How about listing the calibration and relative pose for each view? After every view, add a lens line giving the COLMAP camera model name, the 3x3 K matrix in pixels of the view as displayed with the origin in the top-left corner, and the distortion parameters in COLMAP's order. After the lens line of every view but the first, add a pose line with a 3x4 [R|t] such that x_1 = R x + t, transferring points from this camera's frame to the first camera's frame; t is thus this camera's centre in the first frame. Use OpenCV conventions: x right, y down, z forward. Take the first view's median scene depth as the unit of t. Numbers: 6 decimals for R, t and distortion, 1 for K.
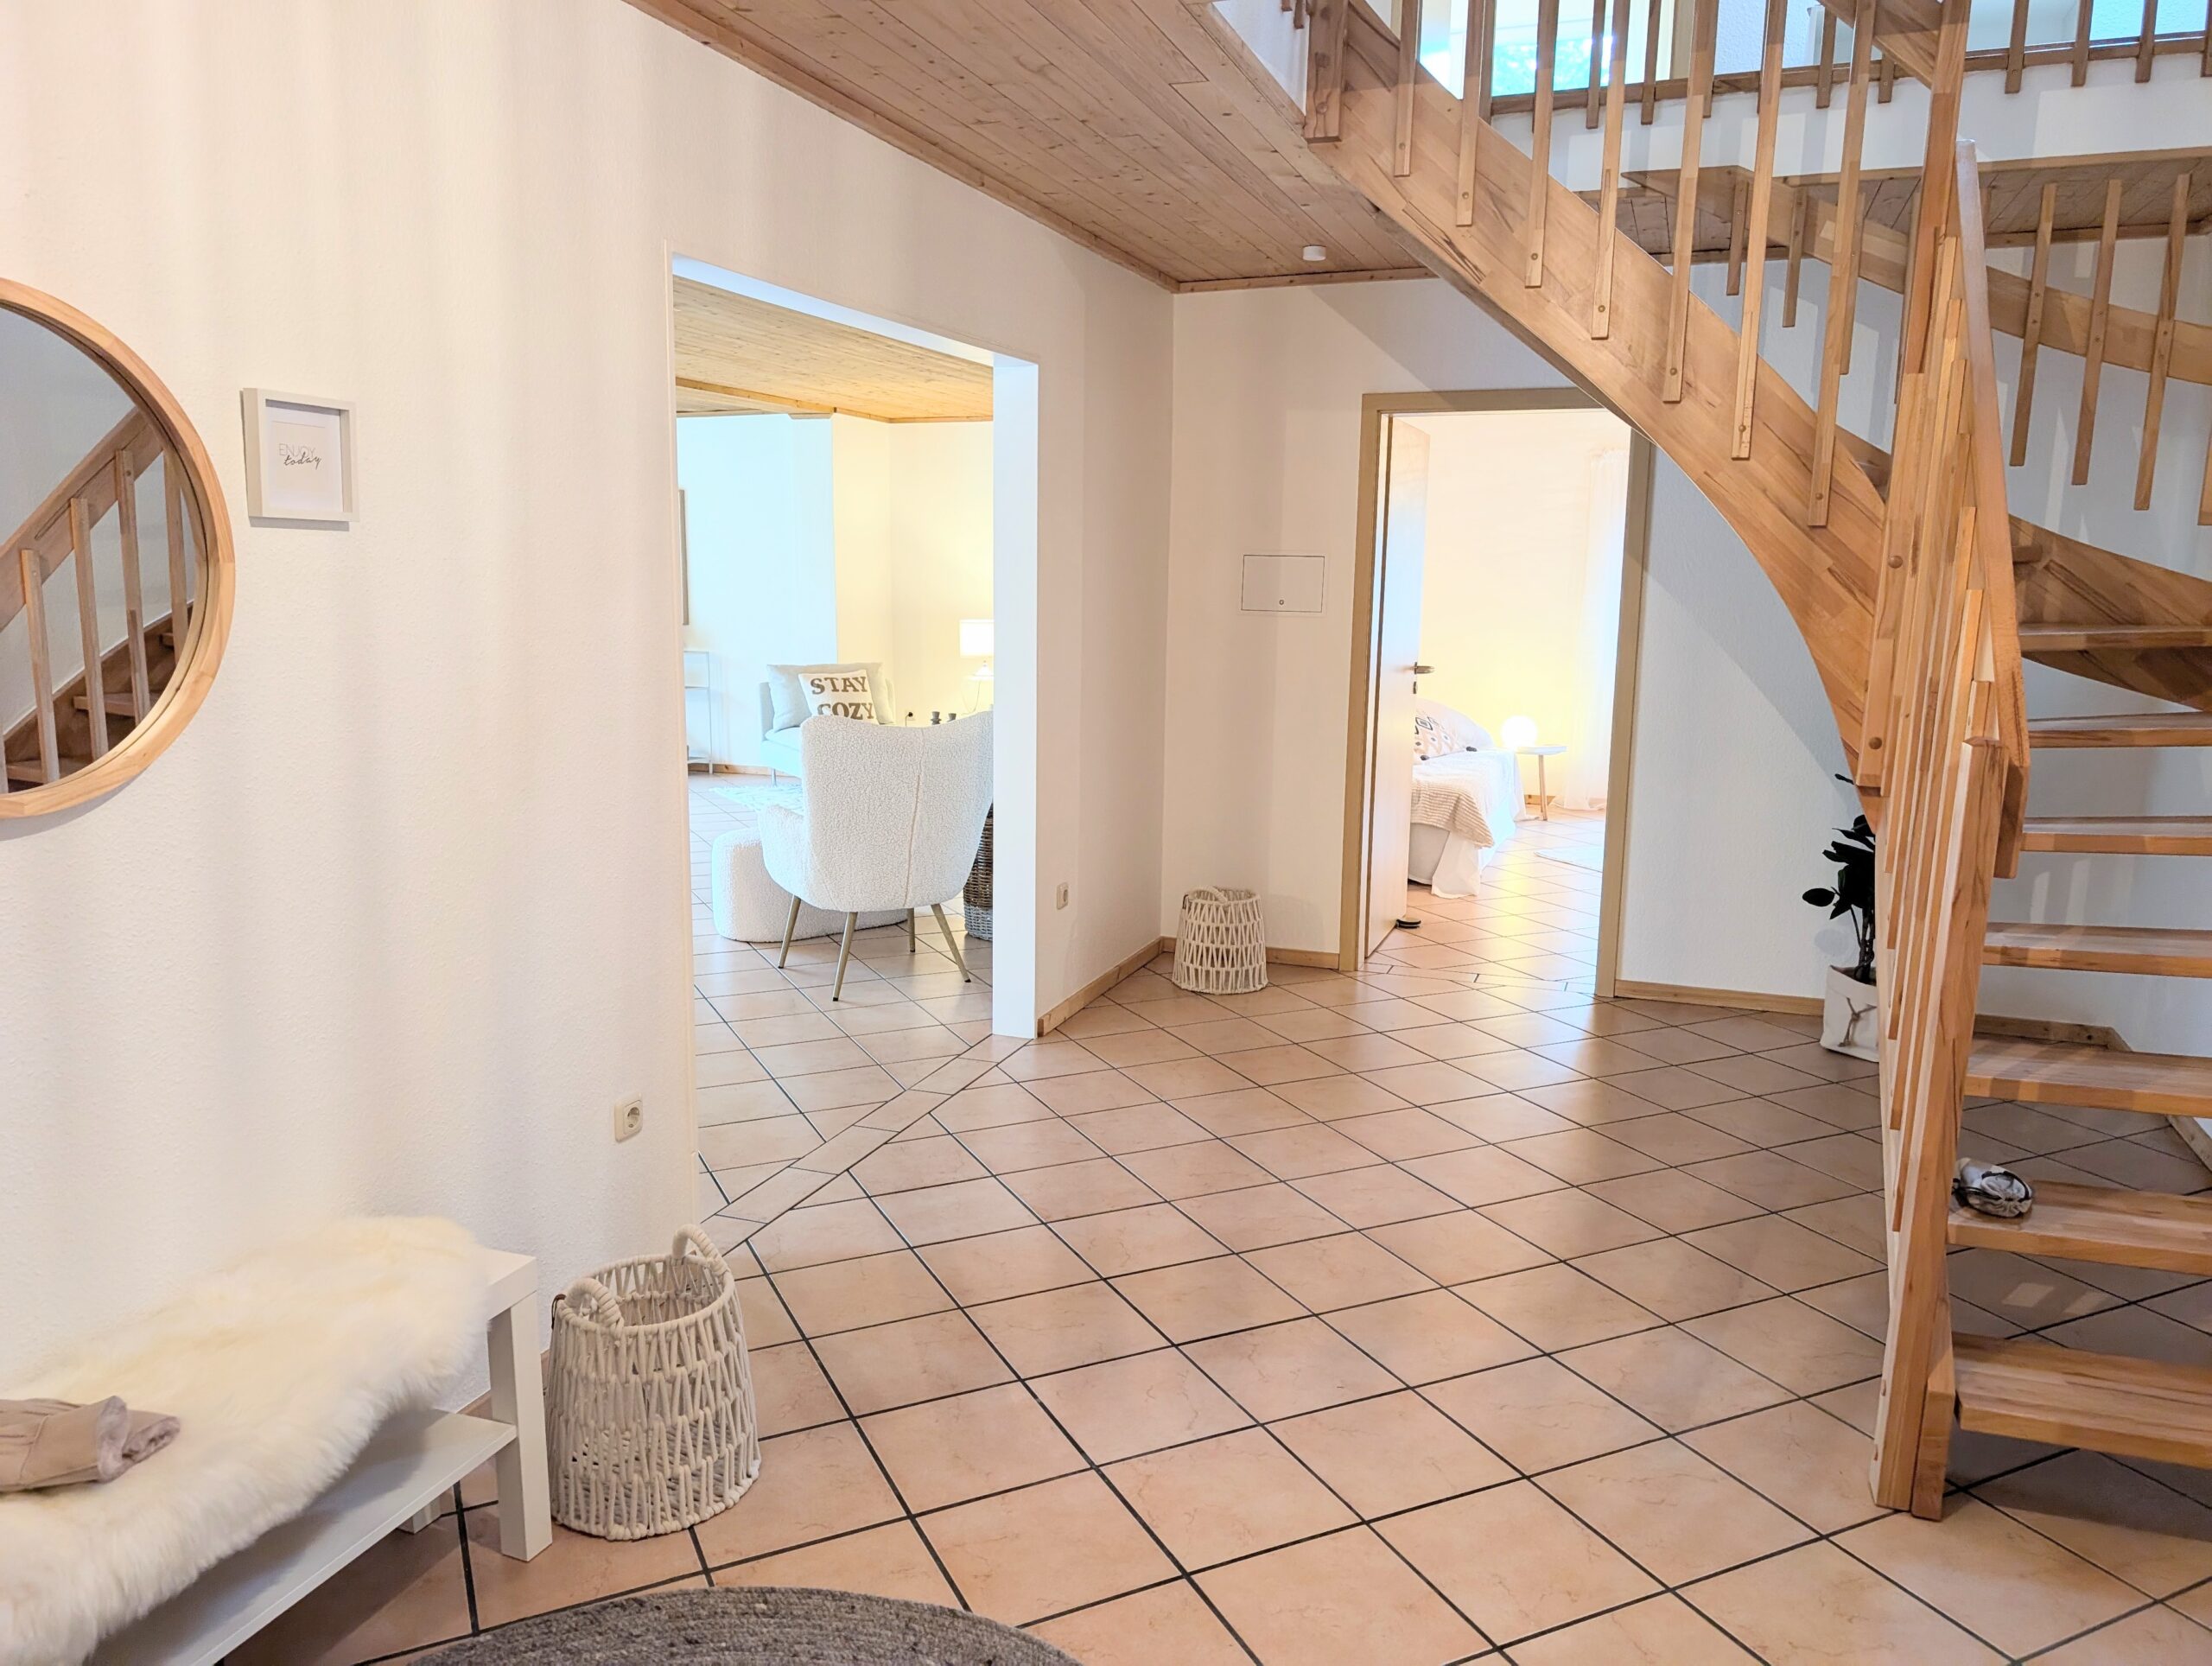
lens RADIAL K [[1591.5, 0, 1101.4], [0, 1591.5, 834.2], [0, 0, 1]] dist [0.050995, -0.077986]
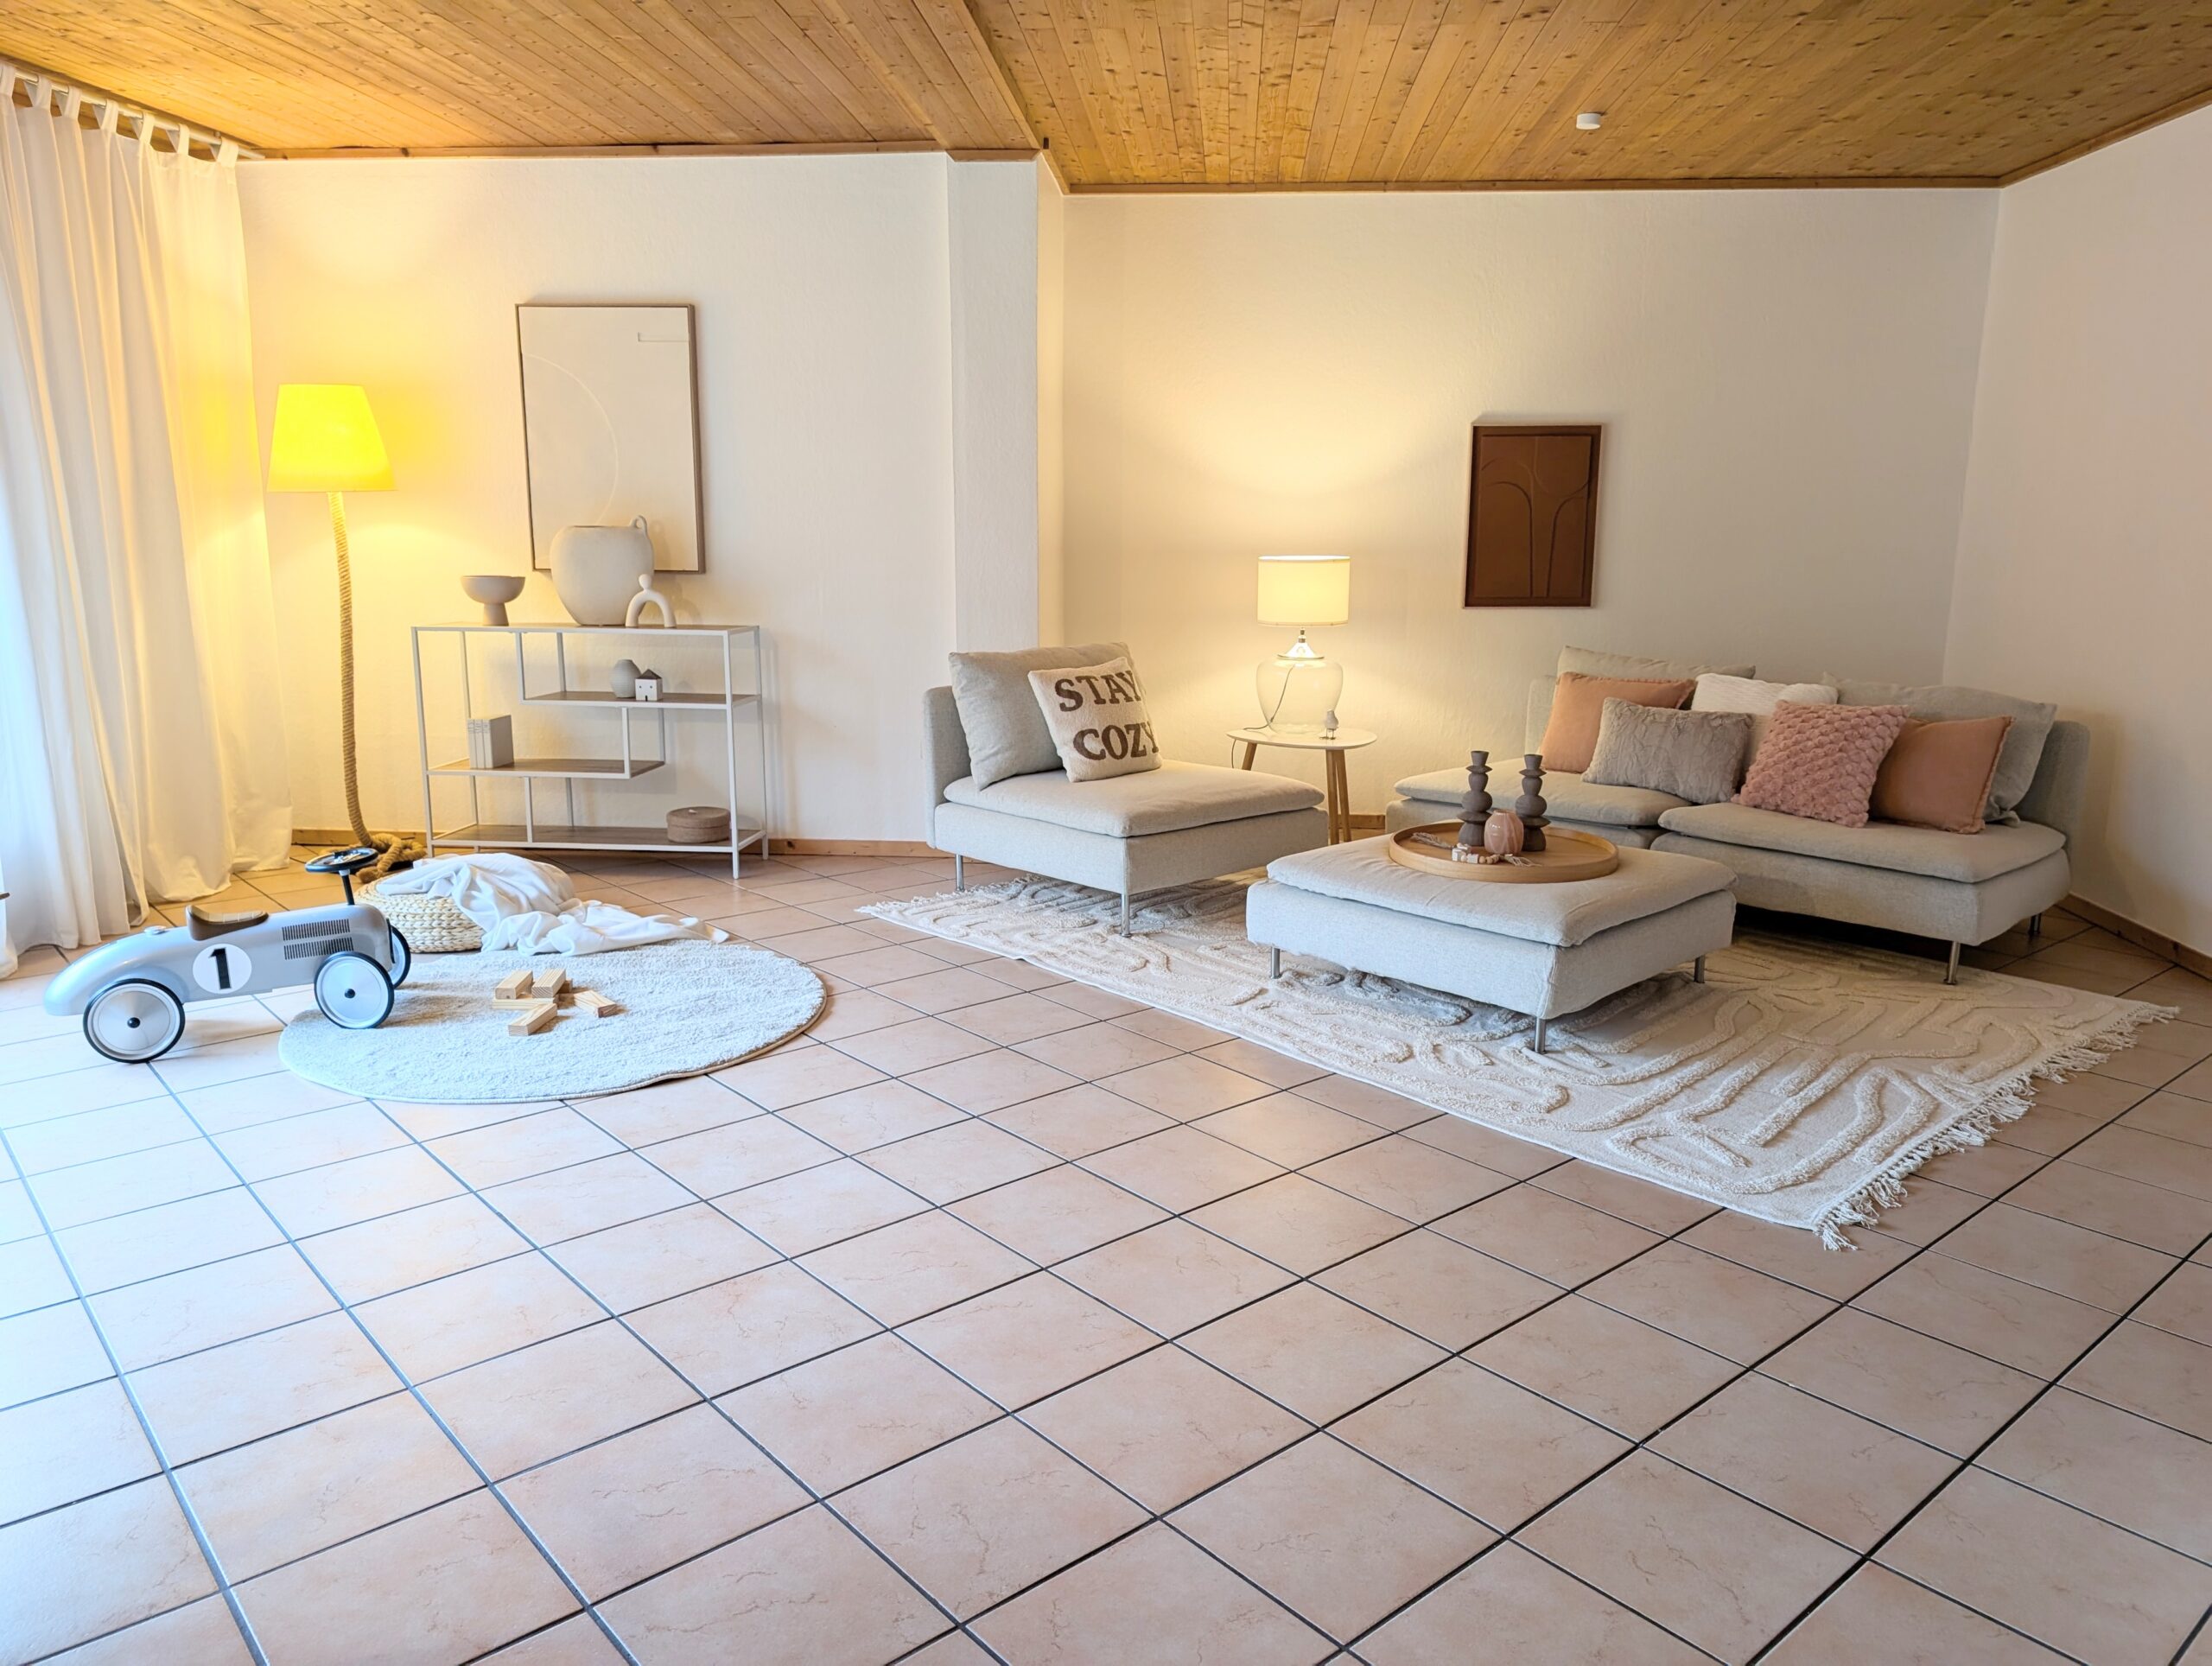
lens RADIAL K [[1591.5, 0, 1101.4], [0, 1591.5, 834.2], [0, 0, 1]] dist [0.050995, -0.077986]
pose [[0.964268, -0.056216, 0.258895, -0.299003], [0.045721, 0.997877, 0.046387, -0.071489], [-0.260953, -0.032892, 0.964791, 0.511089]]
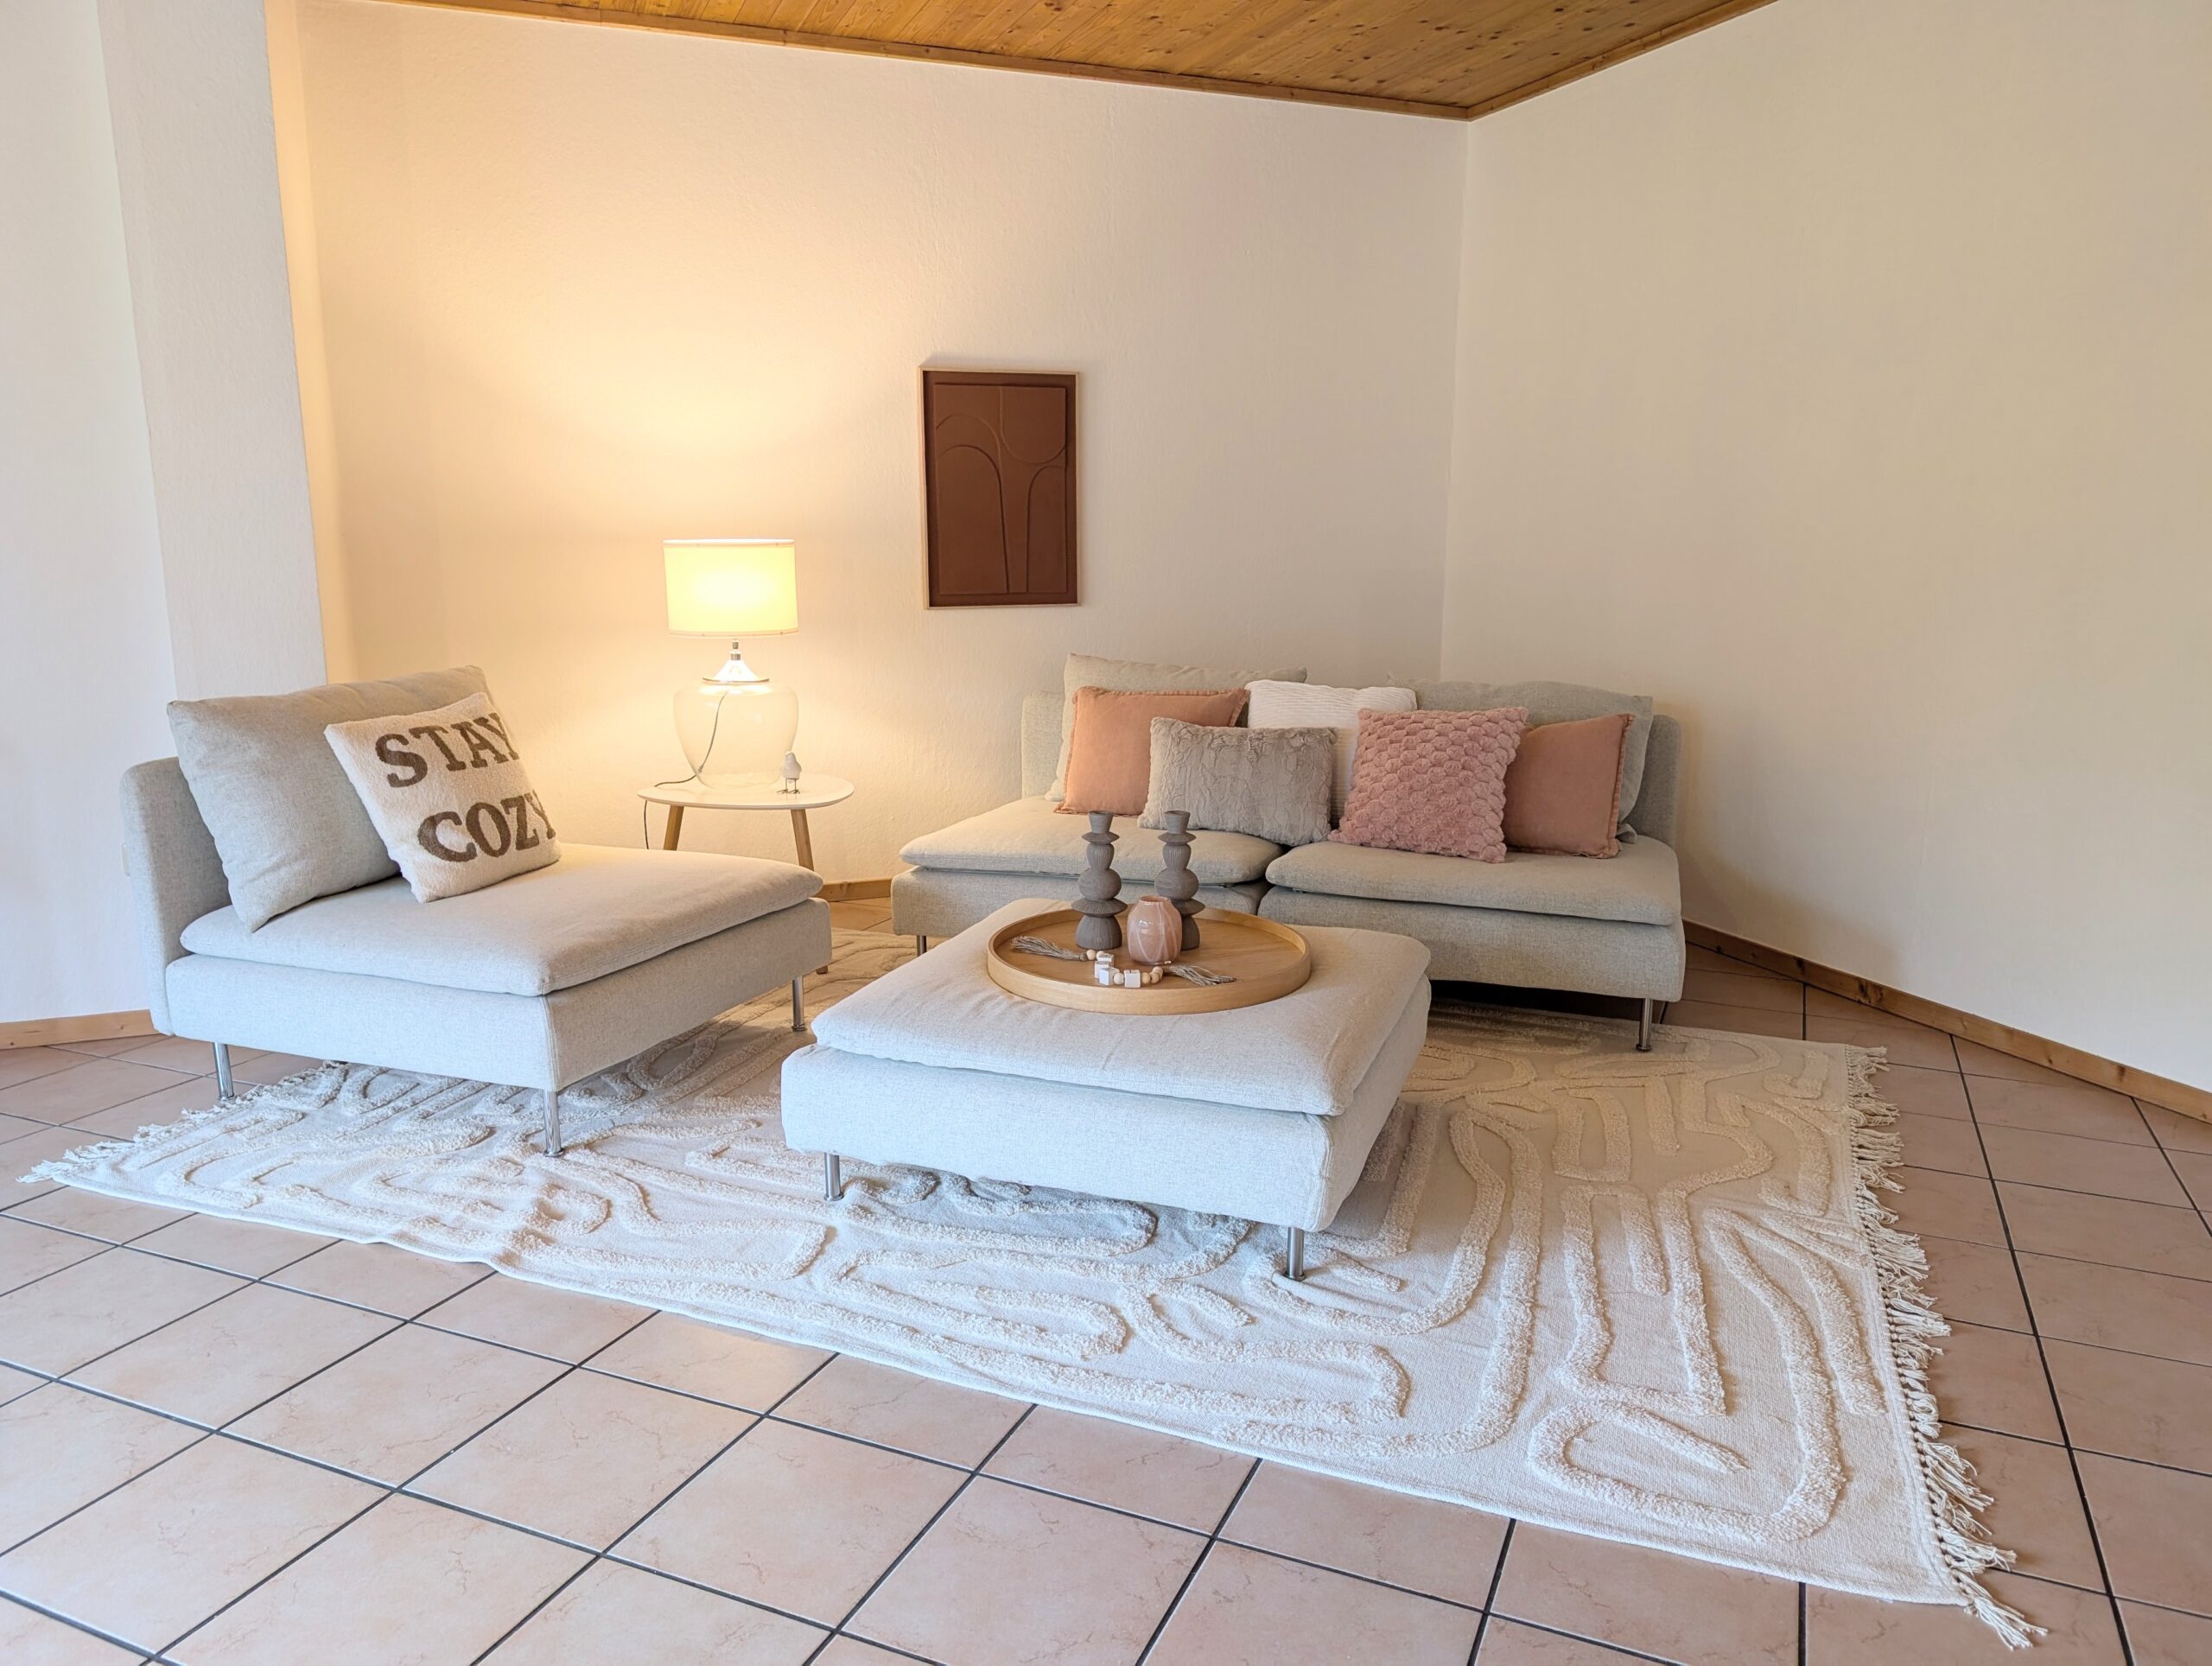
lens RADIAL K [[1591.5, 0, 1101.4], [0, 1591.5, 834.2], [0, 0, 1]] dist [0.050995, -0.077986]
pose [[0.754604, -0.132297, 0.642706, -0.275211], [0.110982, 0.991086, 0.073705, -0.085948], [-0.646727, 0.015711, 0.762559, 0.676107]]
